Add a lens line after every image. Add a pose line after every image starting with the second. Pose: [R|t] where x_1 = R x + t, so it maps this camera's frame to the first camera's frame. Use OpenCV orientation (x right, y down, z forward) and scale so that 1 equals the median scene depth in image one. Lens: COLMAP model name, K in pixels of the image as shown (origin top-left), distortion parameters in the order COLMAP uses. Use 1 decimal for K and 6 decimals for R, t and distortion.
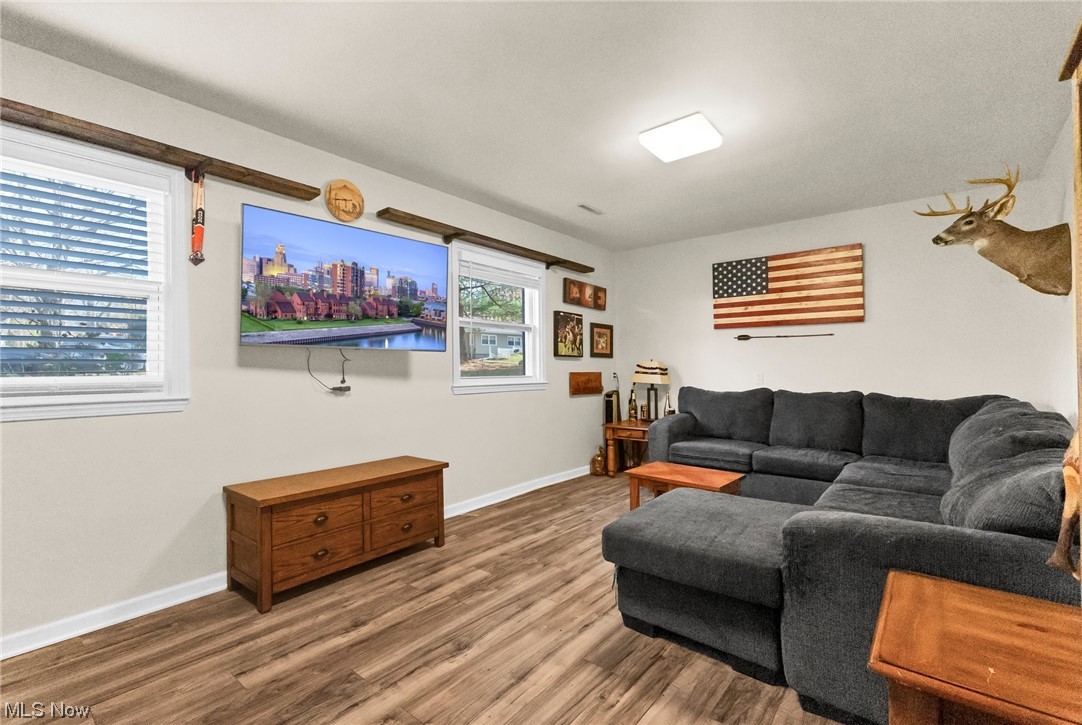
lens RADIAL K [[479.1, 0, 539.1], [0, 479.1, 363.9], [0, 0, 1]] dist [-0.000047, -0.000102]
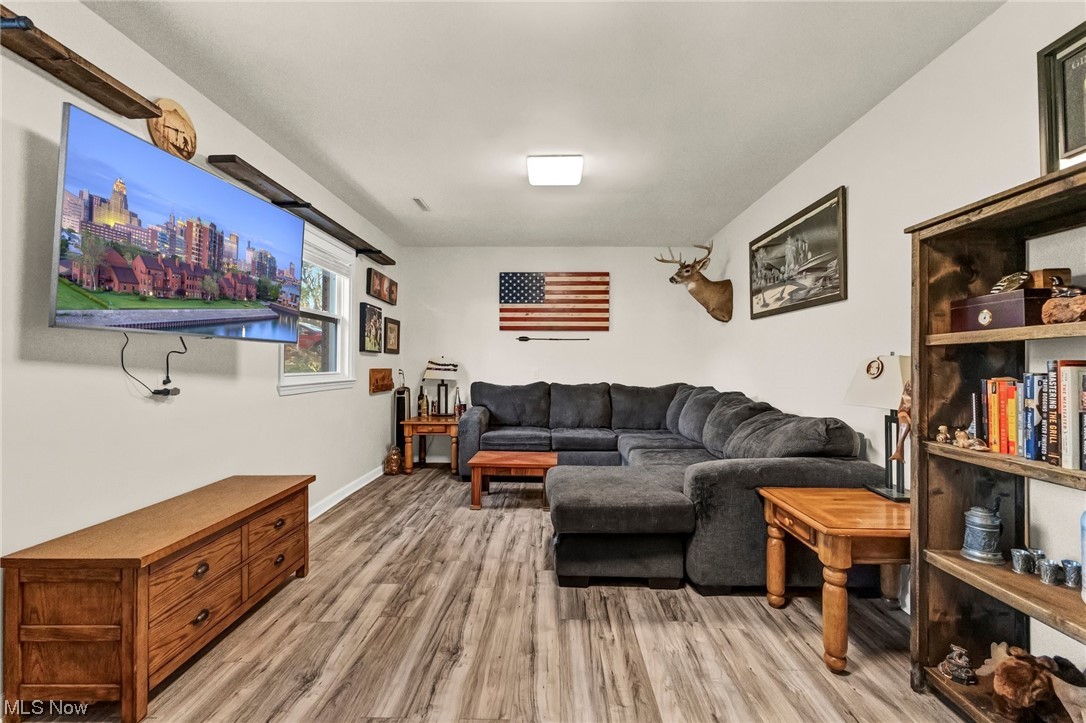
lens RADIAL K [[478.4, 0, 547.0], [0, 478.4, 361.7], [0, 0, 1]] dist [0.002313, 0.000365]
pose [[0.782065, 0.007319, 0.623154, -0.413829], [-0.010272, 0.999947, 0.001147, -0.001827], [-0.623112, -0.007298, 0.782099, 0.079942]]
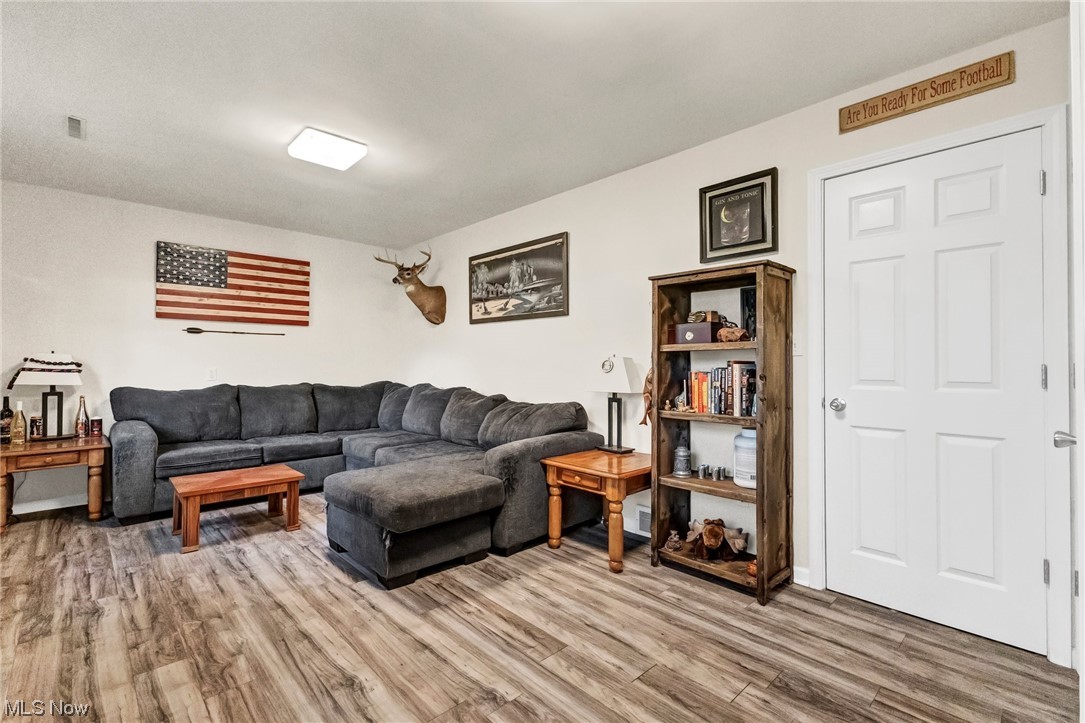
lens RADIAL K [[480.4, 0, 540.6], [0, 480.4, 362.9], [0, 0, 1]] dist [-0.000047, -0.000102]
pose [[0.122423, 0.003079, 0.992473, -0.657051], [-0.011694, 0.999930, -0.001659, 0.001568], [-0.992409, -0.011403, 0.122450, 0.363614]]
